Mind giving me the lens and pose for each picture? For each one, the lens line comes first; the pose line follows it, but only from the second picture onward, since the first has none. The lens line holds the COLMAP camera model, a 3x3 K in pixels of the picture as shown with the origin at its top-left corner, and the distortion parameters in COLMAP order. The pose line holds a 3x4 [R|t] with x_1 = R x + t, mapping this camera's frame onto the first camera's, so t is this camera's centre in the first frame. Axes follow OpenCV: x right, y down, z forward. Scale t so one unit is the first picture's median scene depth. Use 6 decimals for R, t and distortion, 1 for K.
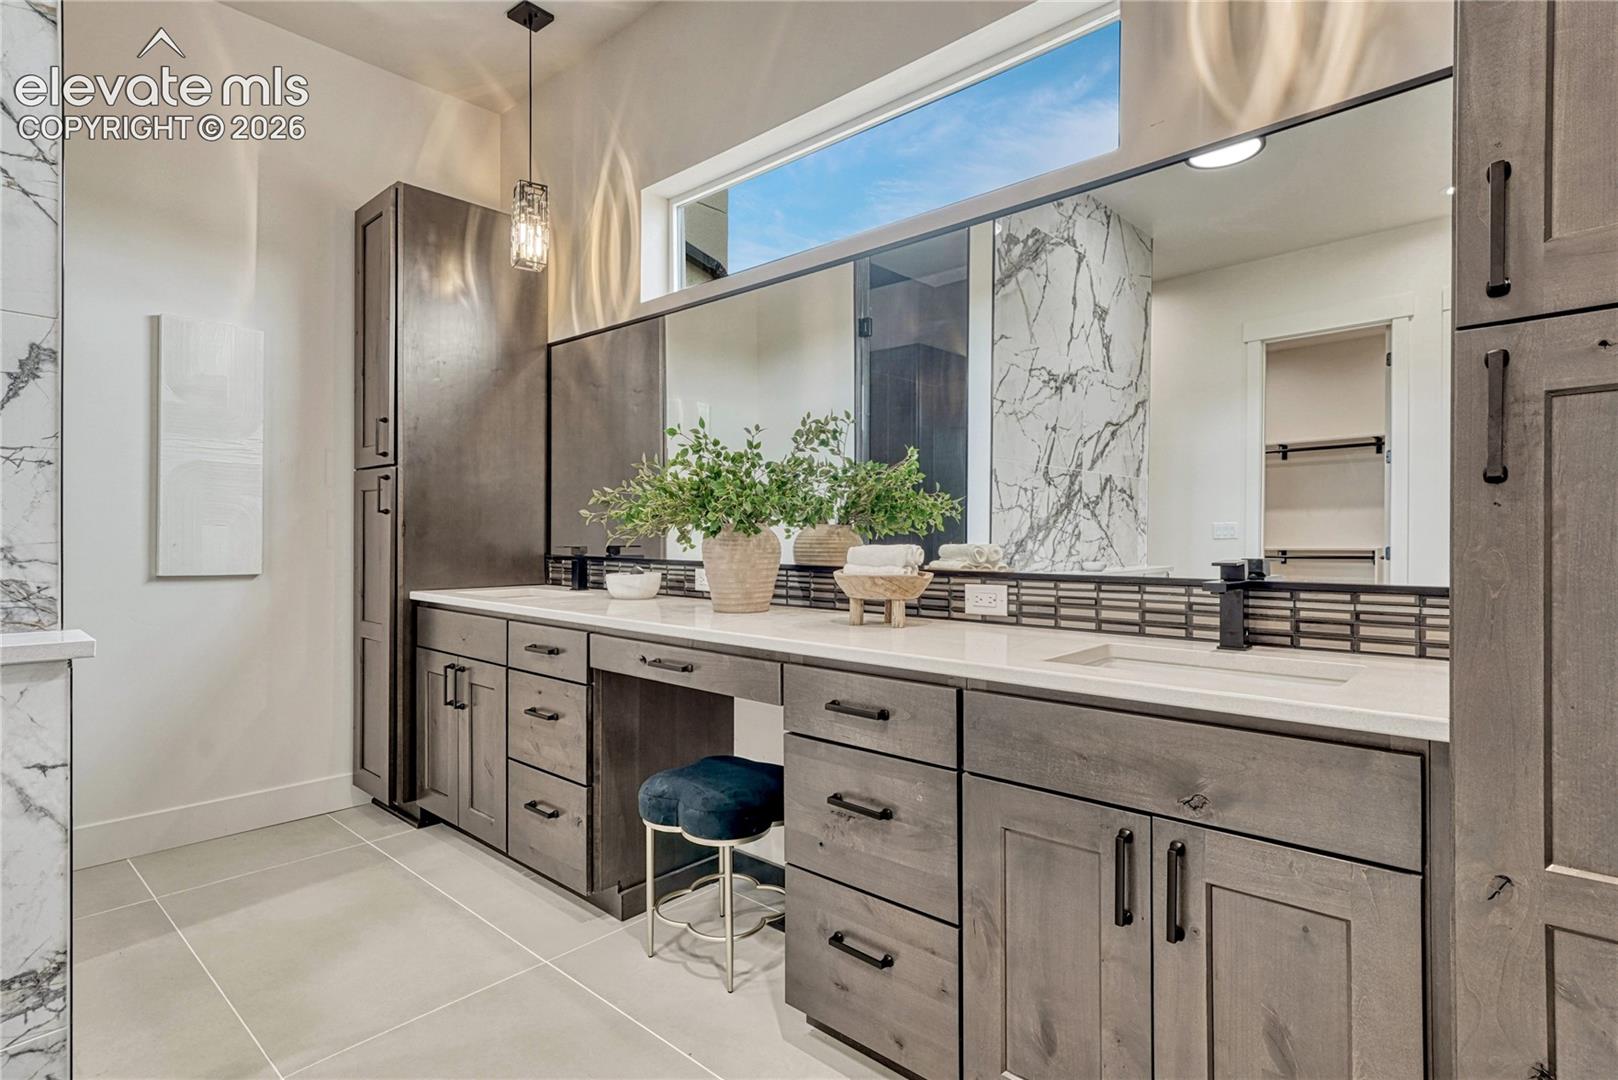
lens RADIAL K [[820.0, 0, 811.0], [0, 820.0, 541.1], [0, 0, 1]] dist [0.006282, -0.000579]
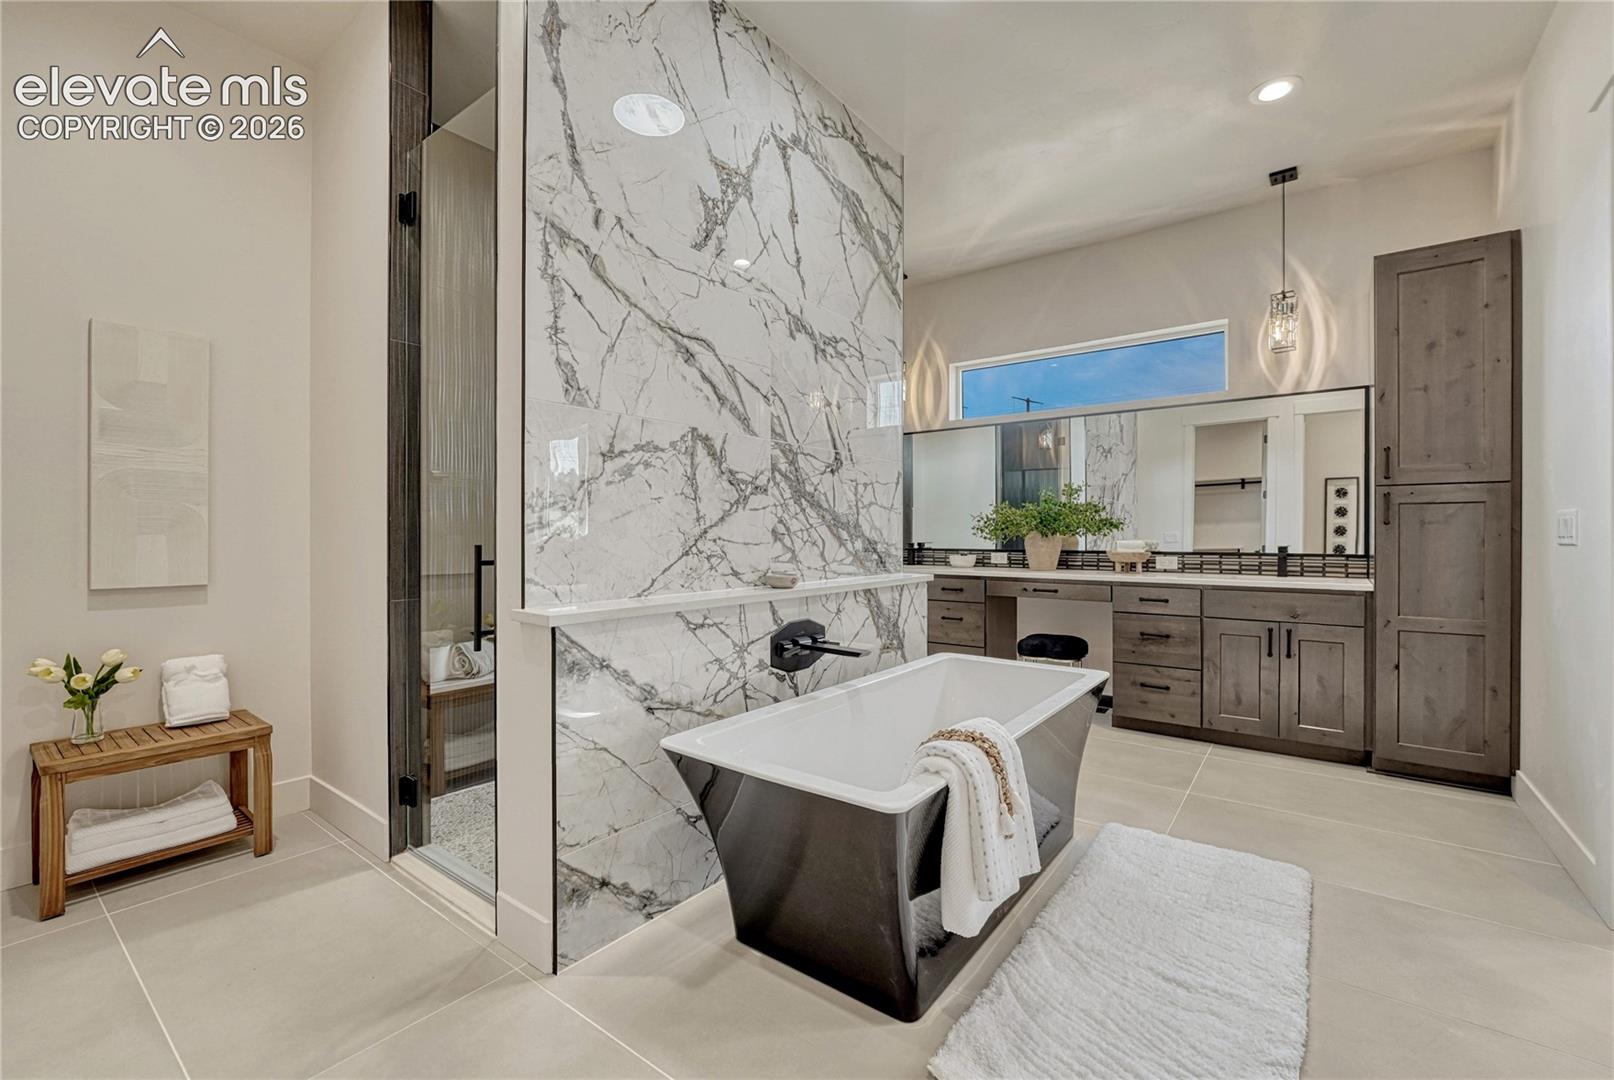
lens RADIAL K [[683.9, 0, 803.8], [0, 683.9, 537.1], [0, 0, 1]] dist [-0.009160, 0.000315]
pose [[0.996165, 0.004272, 0.087386, -1.355052], [-0.003653, 0.999967, -0.007242, 0.016244], [-0.087414, 0.006895, 0.996148, -1.219067]]
